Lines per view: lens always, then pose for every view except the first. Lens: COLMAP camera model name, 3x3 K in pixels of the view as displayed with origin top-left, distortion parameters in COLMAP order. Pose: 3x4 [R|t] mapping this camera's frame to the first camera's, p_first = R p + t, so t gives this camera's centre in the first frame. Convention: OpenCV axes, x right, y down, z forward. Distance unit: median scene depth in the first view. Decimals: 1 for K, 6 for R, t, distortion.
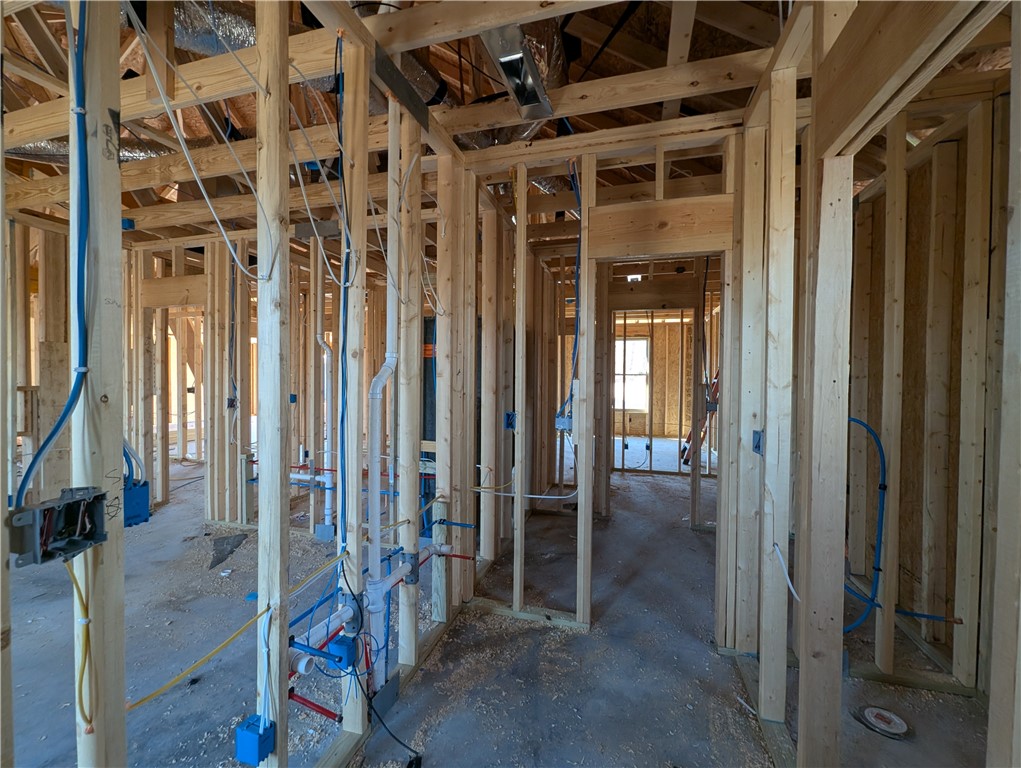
lens RADIAL K [[419.8, 0, 513.2], [0, 419.8, 381.8], [0, 0, 1]] dist [-0.001340, -0.000441]
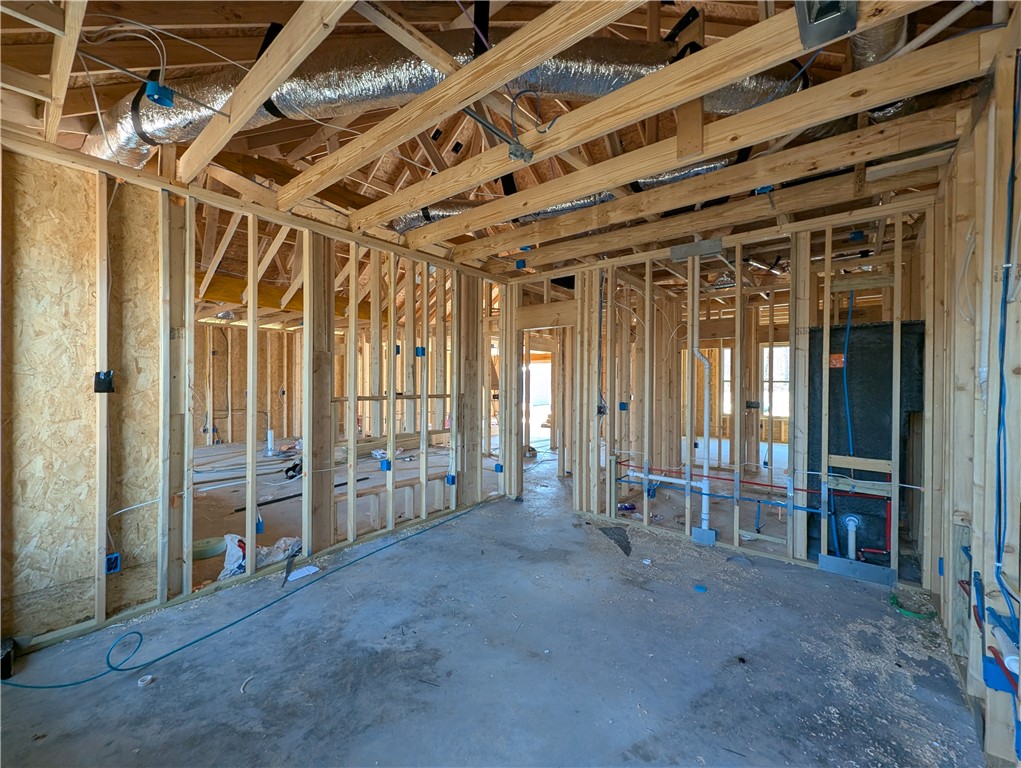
lens RADIAL K [[419.8, 0, 513.6], [0, 419.8, 382.1], [0, 0, 1]] dist [-0.001340, -0.000441]
pose [[0.919449, -0.001948, -0.393205, -0.469023], [-0.003995, 0.999890, -0.014294, -0.008825], [0.393190, 0.014714, 0.919340, -0.155075]]
